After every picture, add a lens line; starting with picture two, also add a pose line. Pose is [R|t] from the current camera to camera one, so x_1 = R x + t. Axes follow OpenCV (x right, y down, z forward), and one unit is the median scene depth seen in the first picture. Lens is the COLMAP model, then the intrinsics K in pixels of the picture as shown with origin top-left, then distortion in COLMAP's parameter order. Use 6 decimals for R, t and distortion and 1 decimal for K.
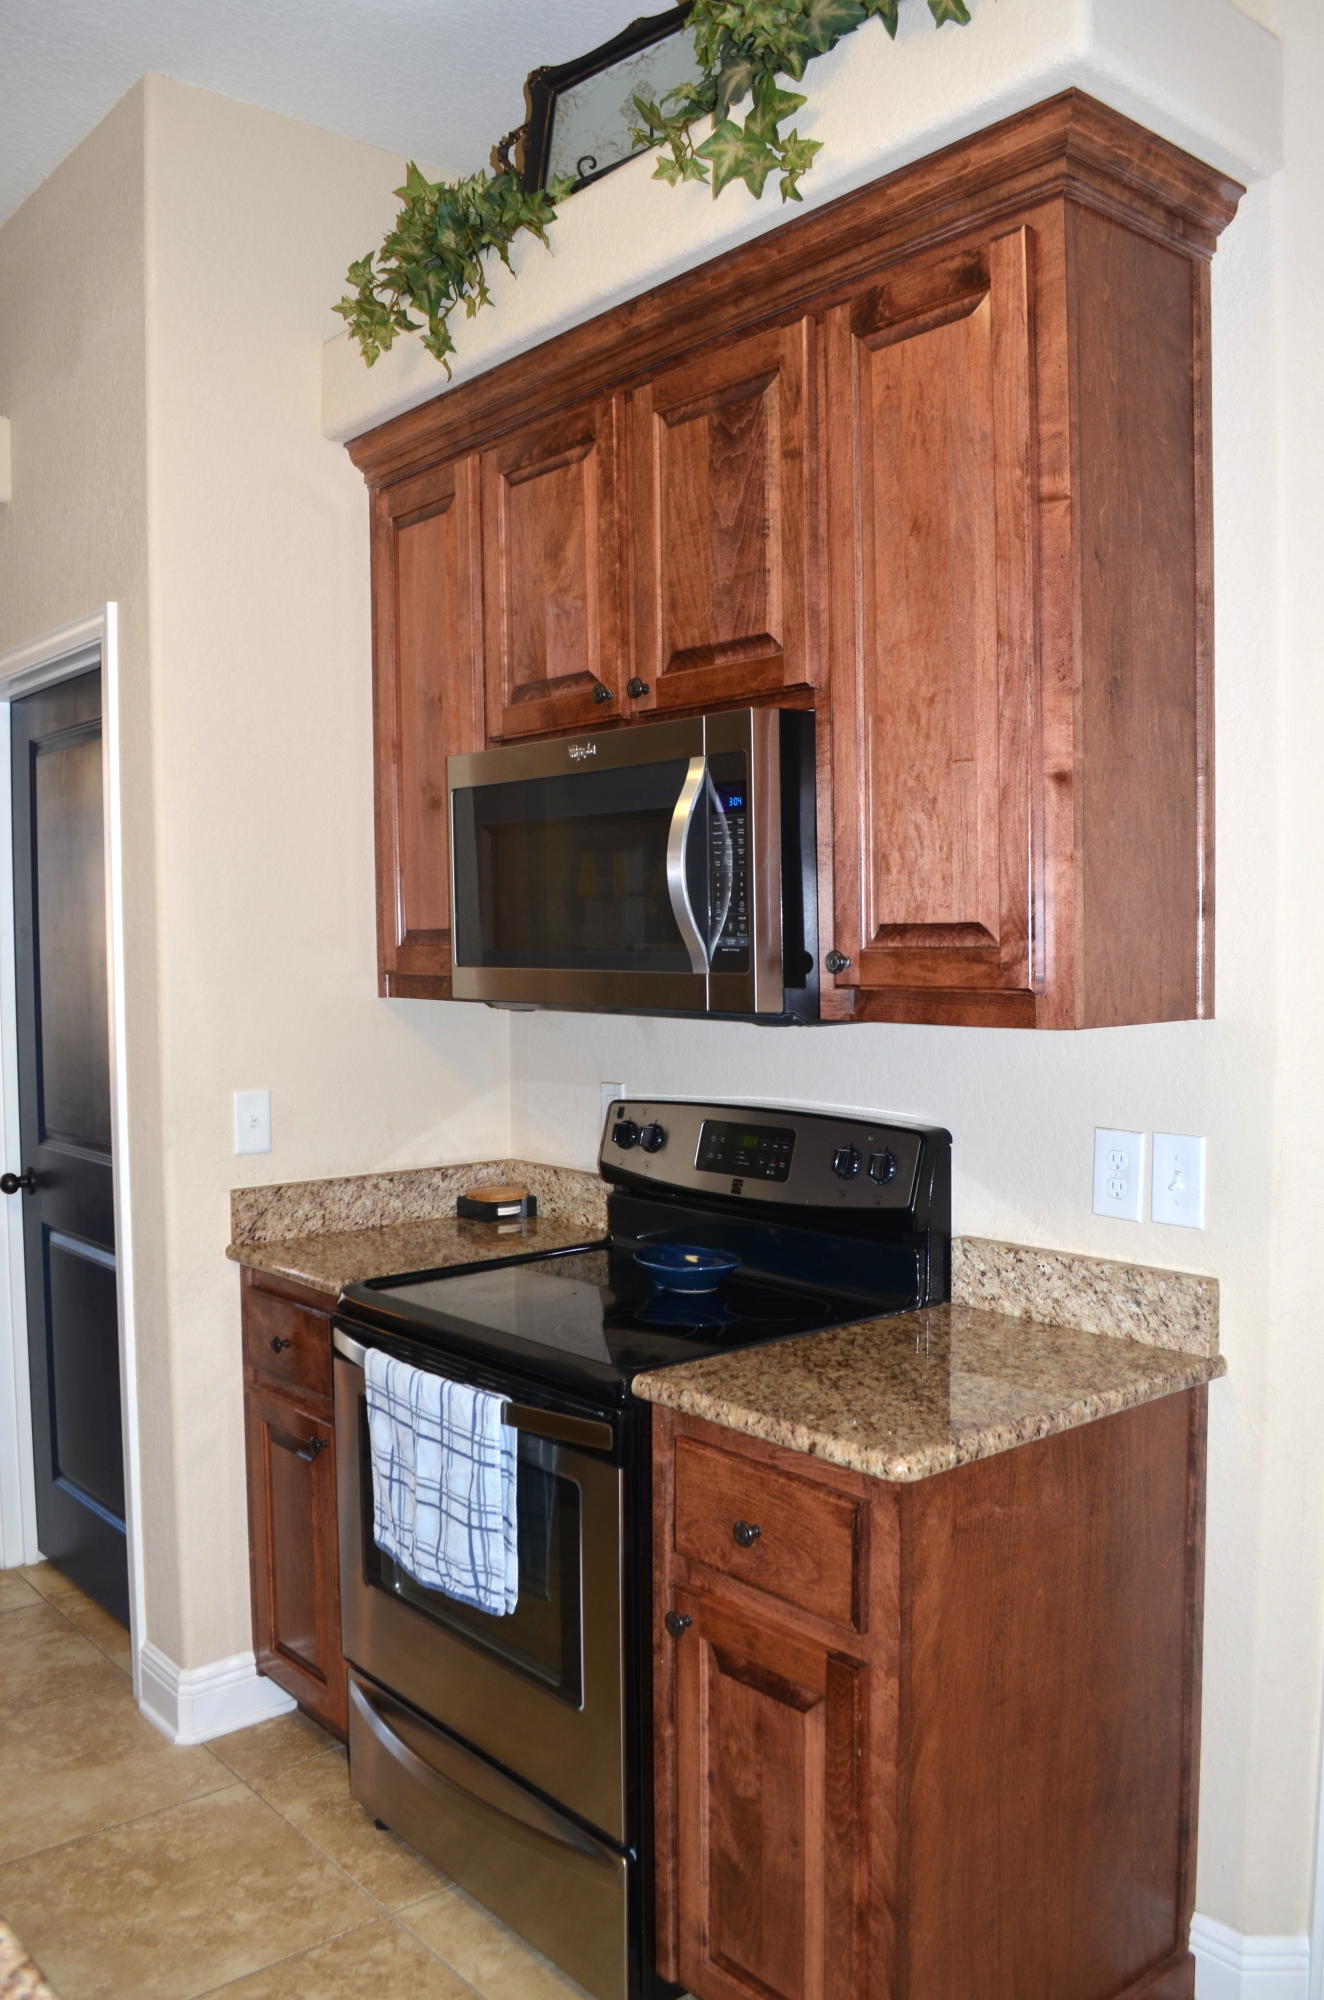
lens RADIAL K [[1590.4, 0, 662.0], [0, 1590.4, 1026.2], [0, 0, 1]] dist [-0.082624, 0.015754]
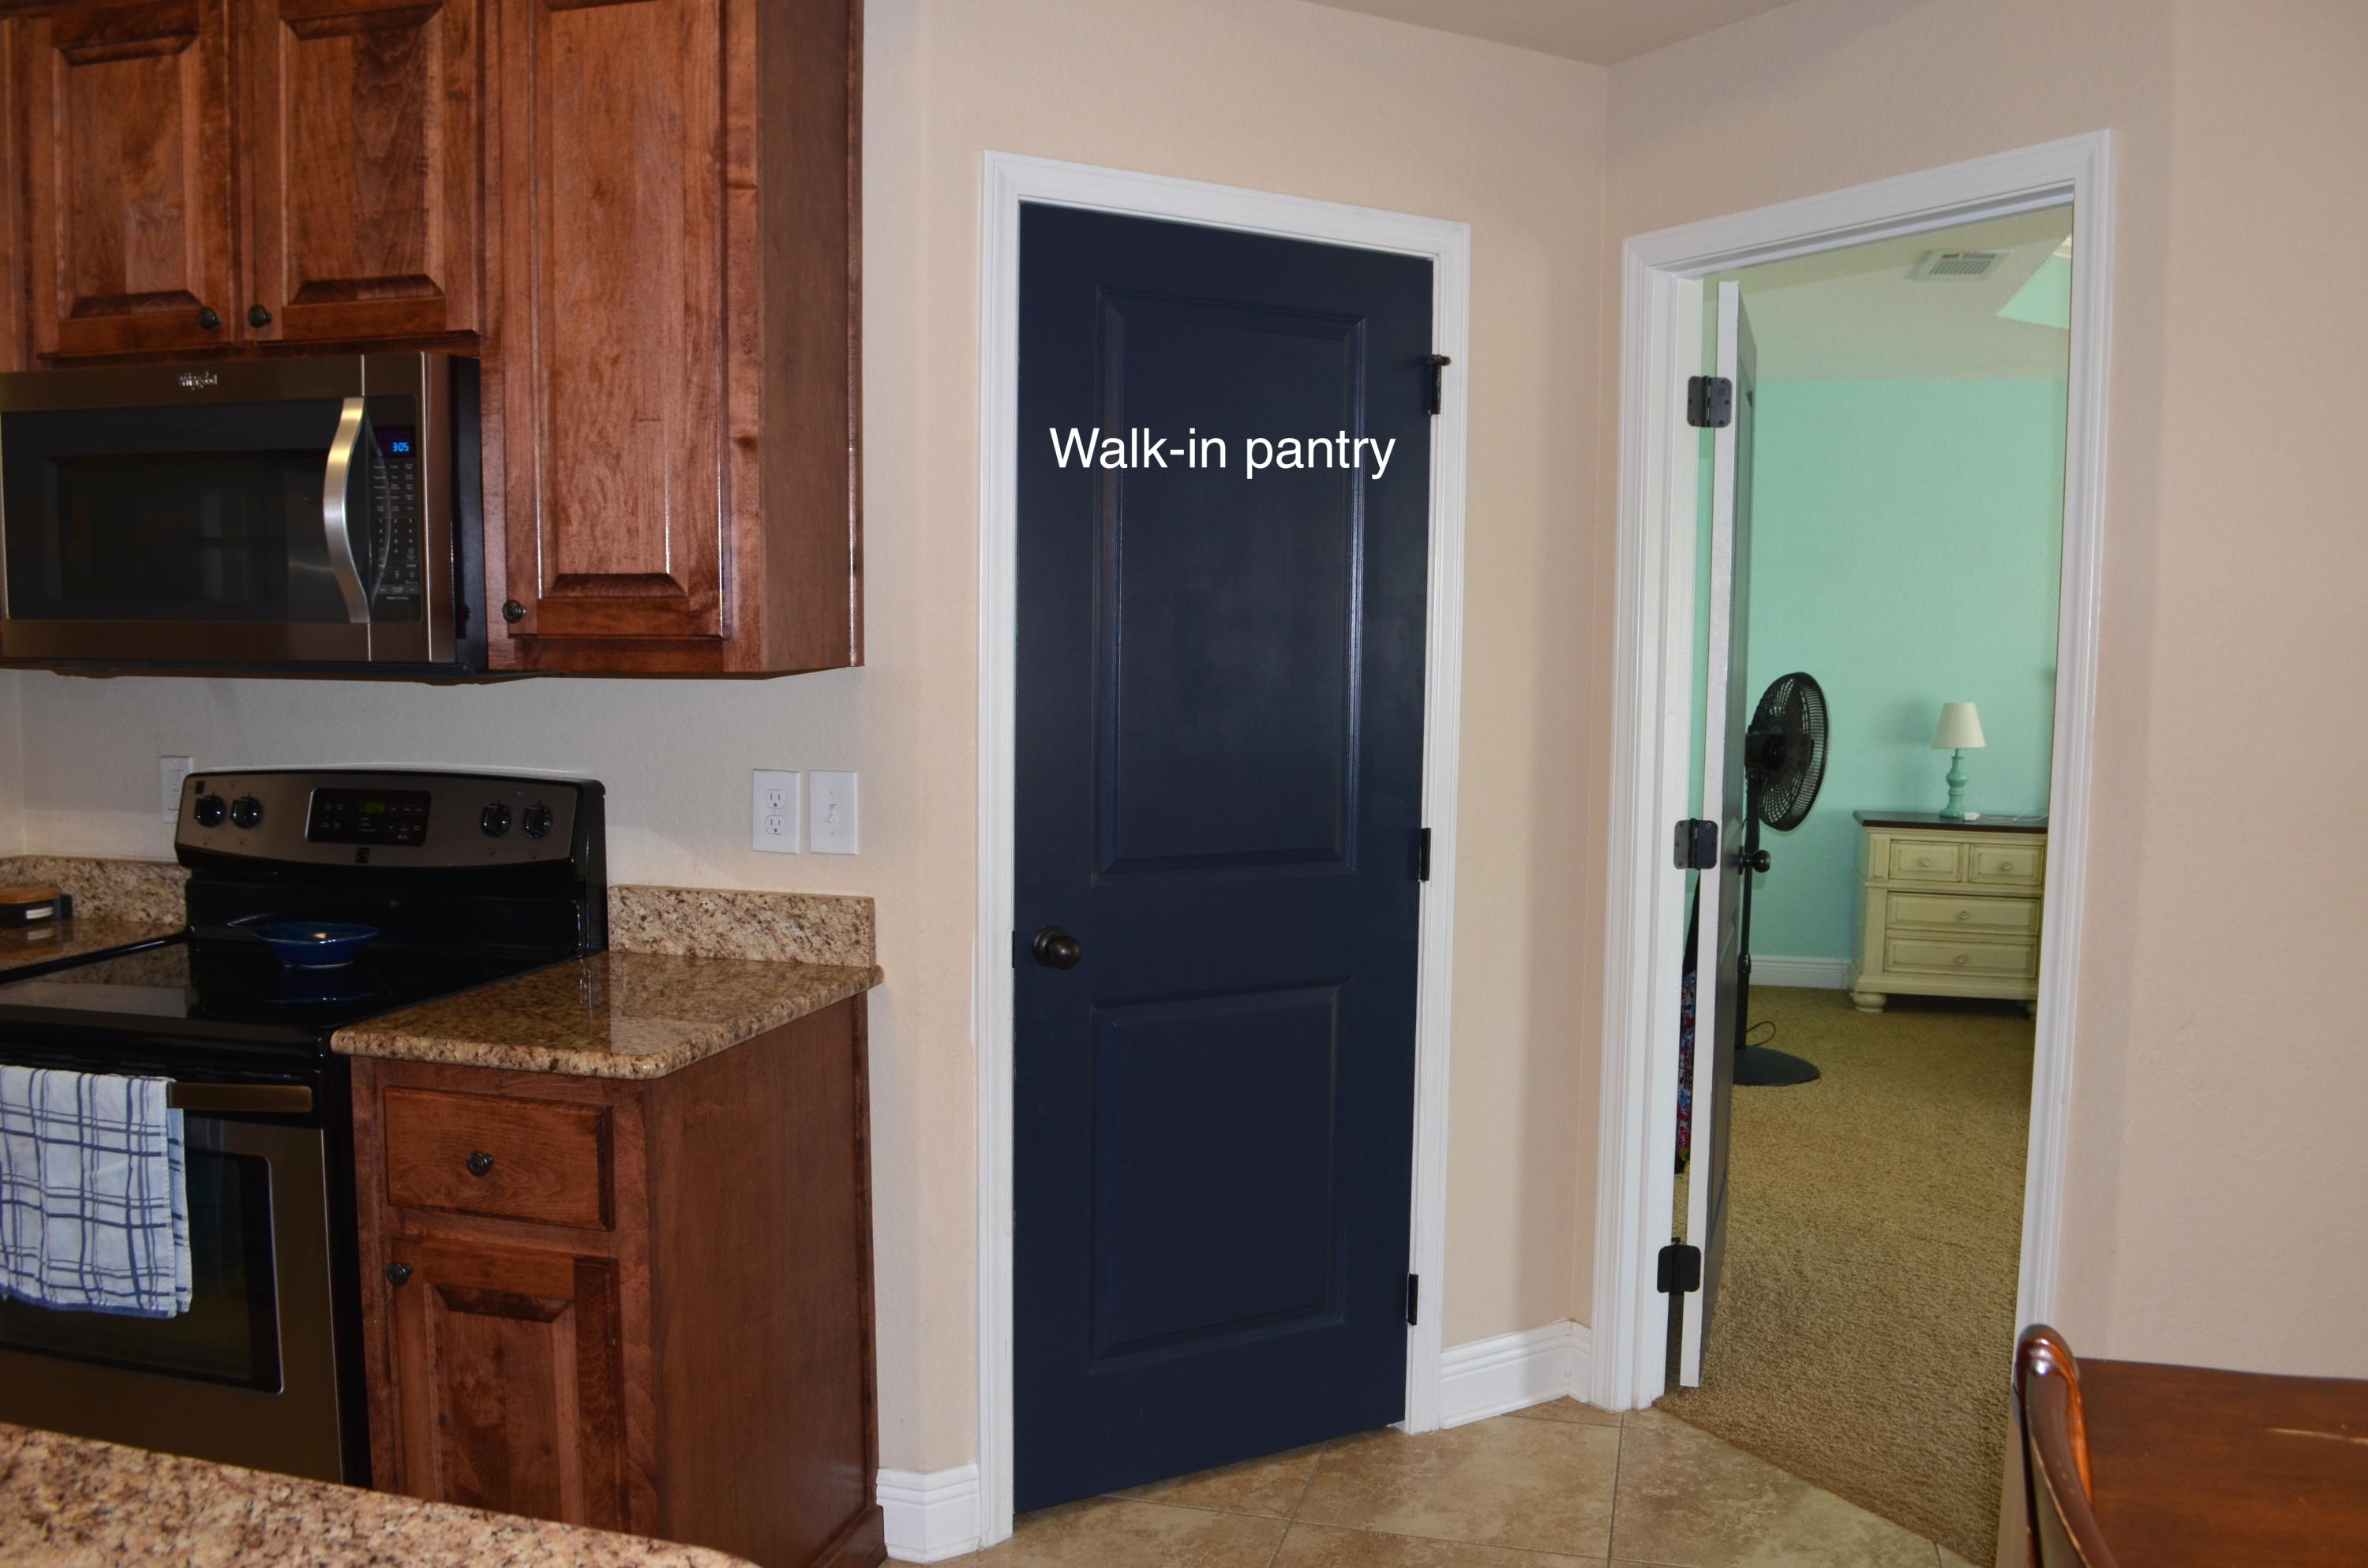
lens RADIAL K [[1882.8, 0, 1190.4], [0, 1882.8, 805.5], [0, 0, 1]] dist [-0.082624, 0.015754]
pose [[0.816221, -0.040685, 0.576306, -0.229599], [0.017641, 0.998807, 0.045528, 0.037425], [-0.577471, -0.026994, 0.815965, -0.223077]]
